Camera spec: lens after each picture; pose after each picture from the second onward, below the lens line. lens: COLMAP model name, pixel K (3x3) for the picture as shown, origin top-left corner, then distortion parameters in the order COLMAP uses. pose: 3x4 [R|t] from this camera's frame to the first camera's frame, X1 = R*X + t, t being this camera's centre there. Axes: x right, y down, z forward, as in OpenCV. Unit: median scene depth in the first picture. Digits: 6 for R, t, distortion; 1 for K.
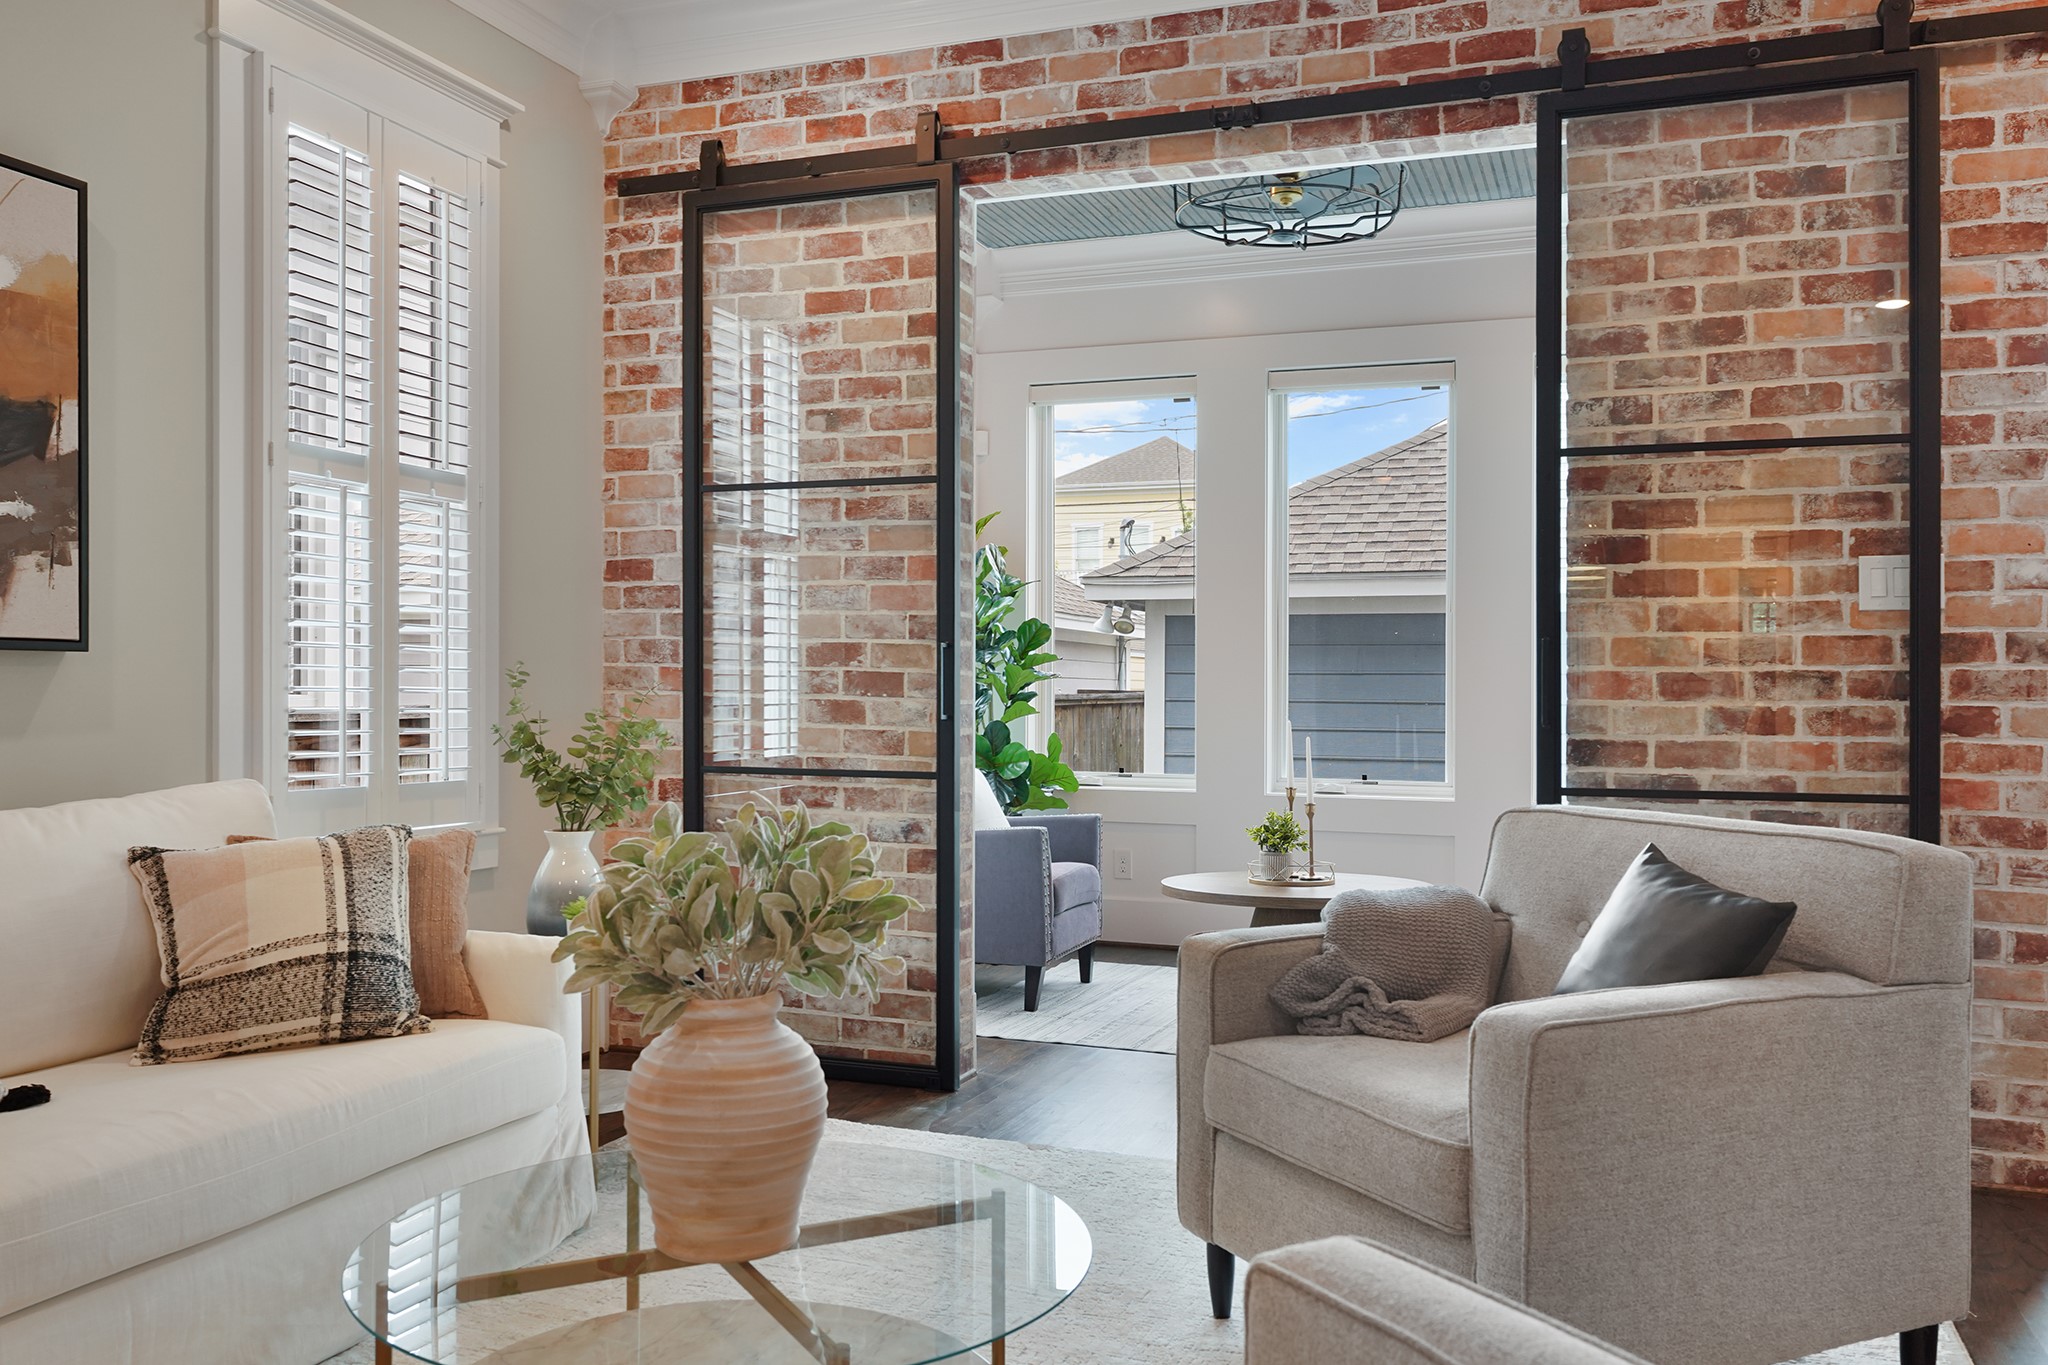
lens RADIAL K [[1644.3, 0, 1026.9], [0, 1644.3, 695.2], [0, 0, 1]] dist [0.000777, 0.006482]
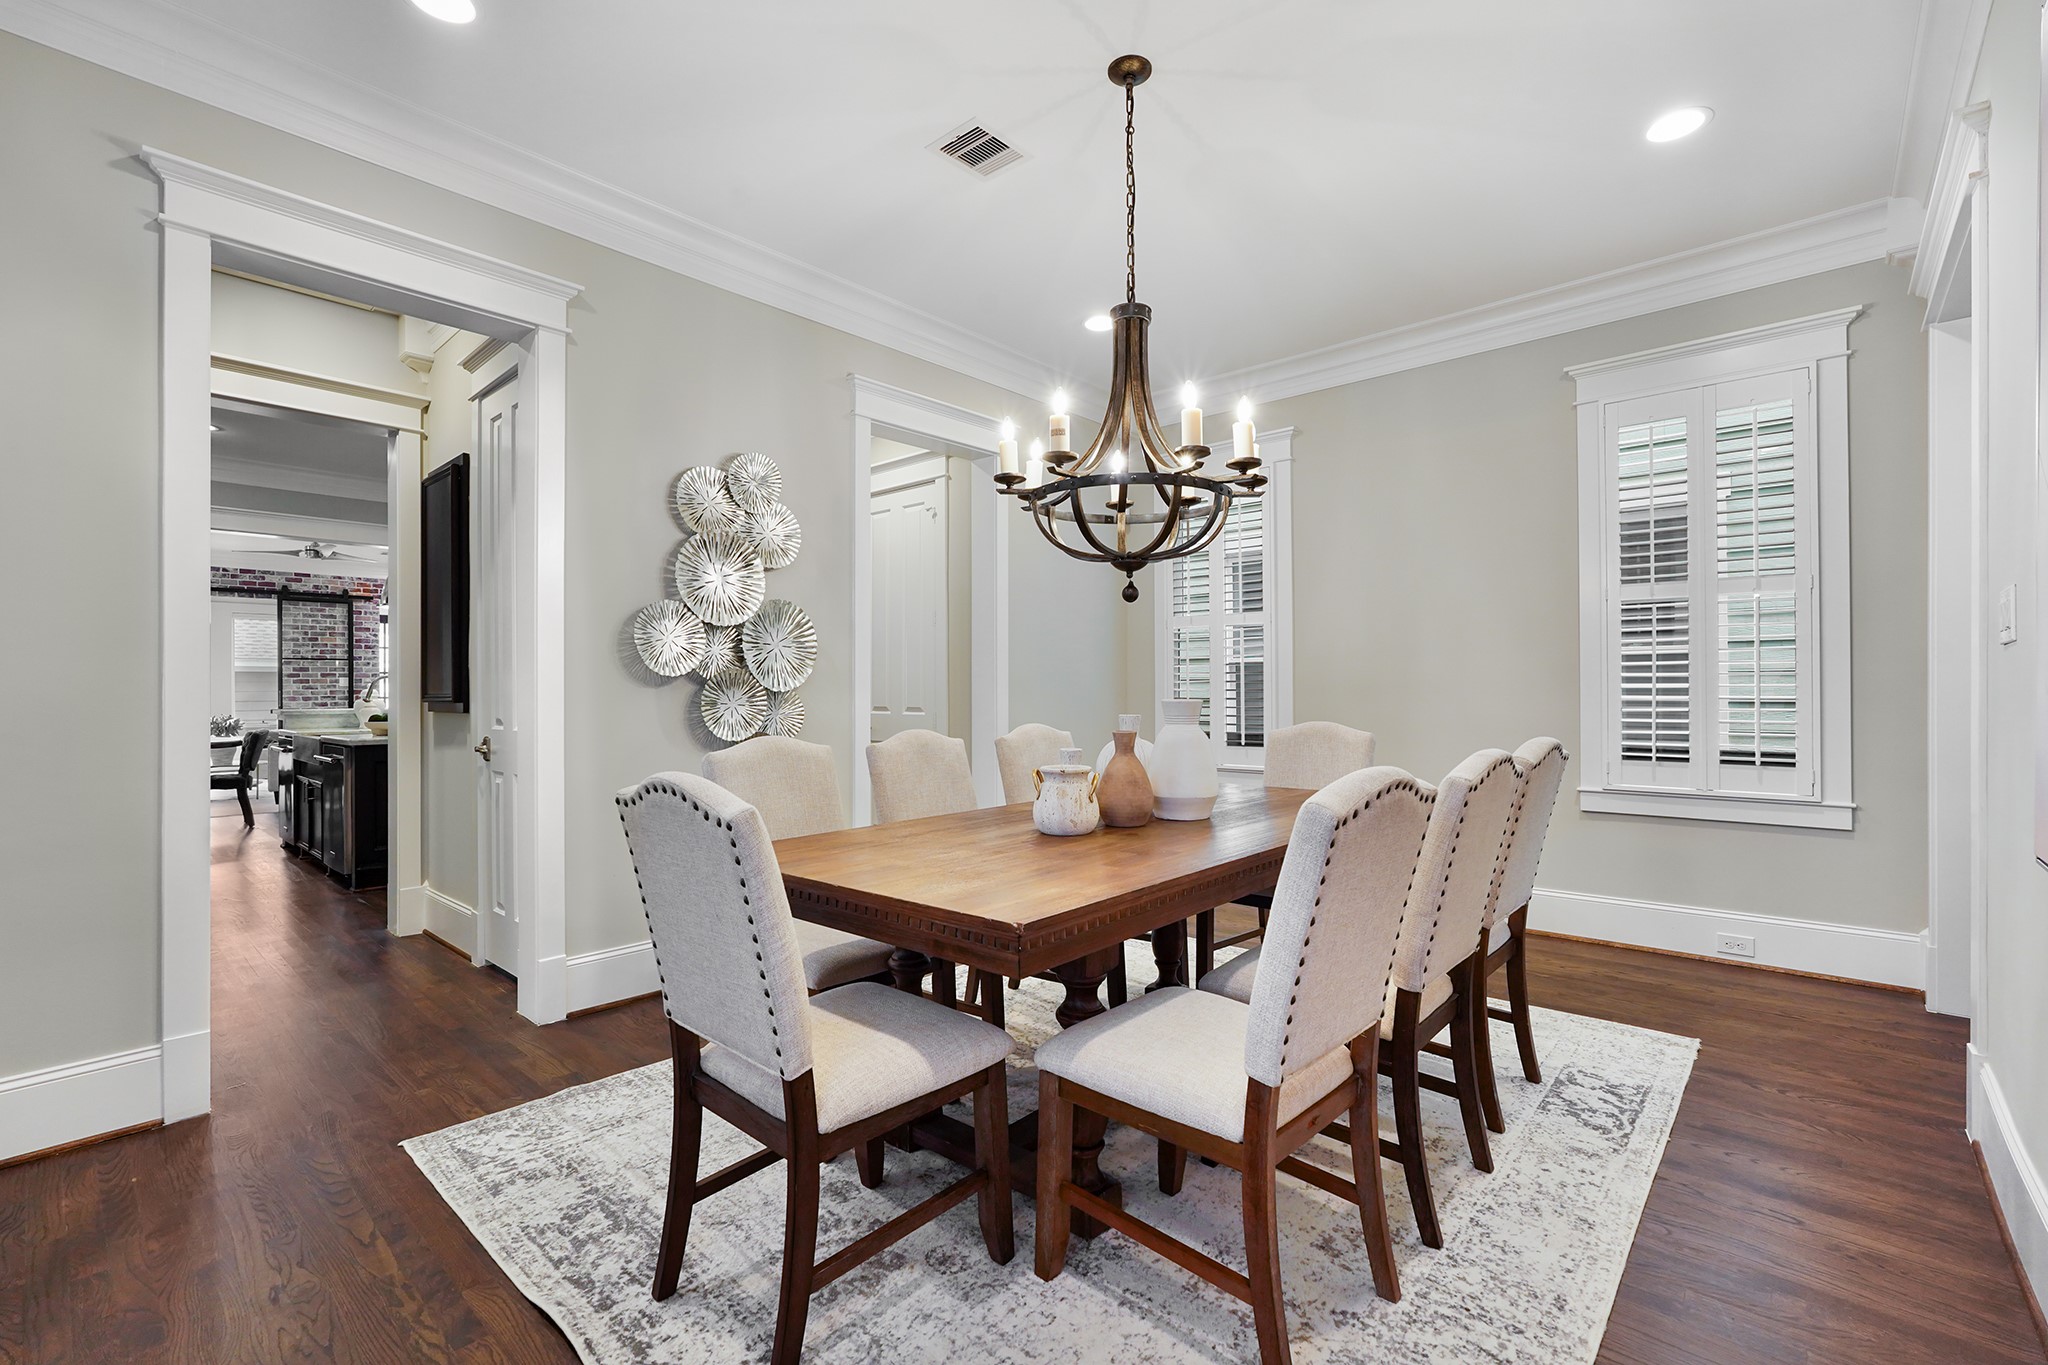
lens RADIAL K [[912.6, 0, 1031.8], [0, 912.6, 678.1], [0, 0, 1]] dist [-0.007476, 0.004561]
pose [[0.366000, 0.001570, 0.930613, -1.475978], [0.007951, 0.999957, -0.004814, -0.037630], [-0.930581, 0.009161, 0.365972, -2.289045]]
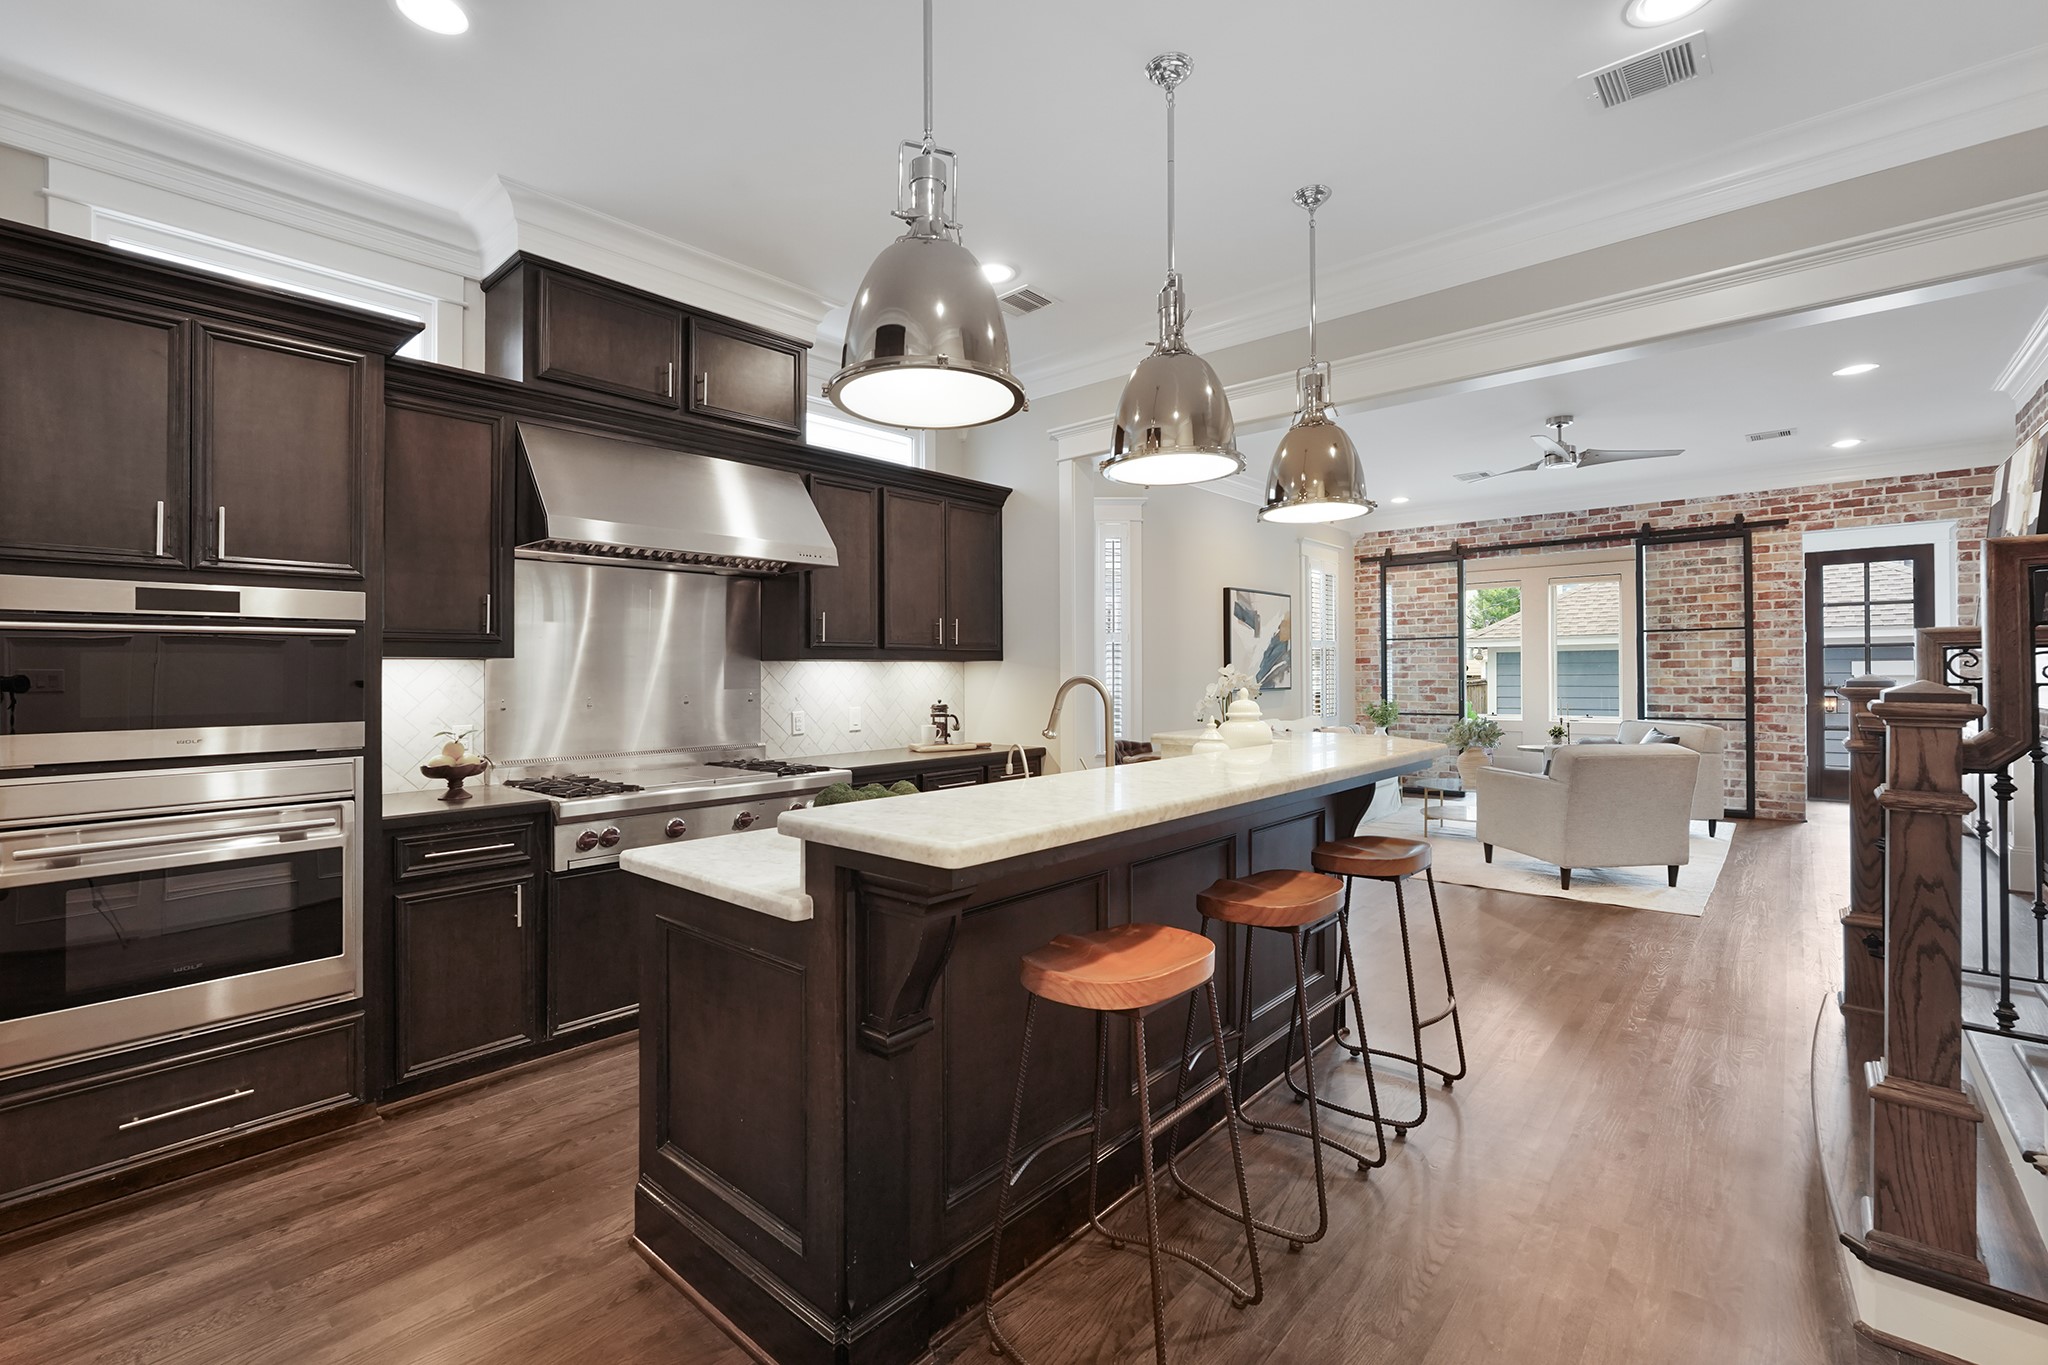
lens RADIAL K [[912.6, 0, 1024.8], [0, 912.6, 680.1], [0, 0, 1]] dist [-0.007476, 0.004561]
pose [[0.937928, -0.015723, -0.346474, -0.270817], [0.018337, 0.999823, 0.004265, -0.059611], [0.346346, -0.010353, 0.938050, -1.355278]]
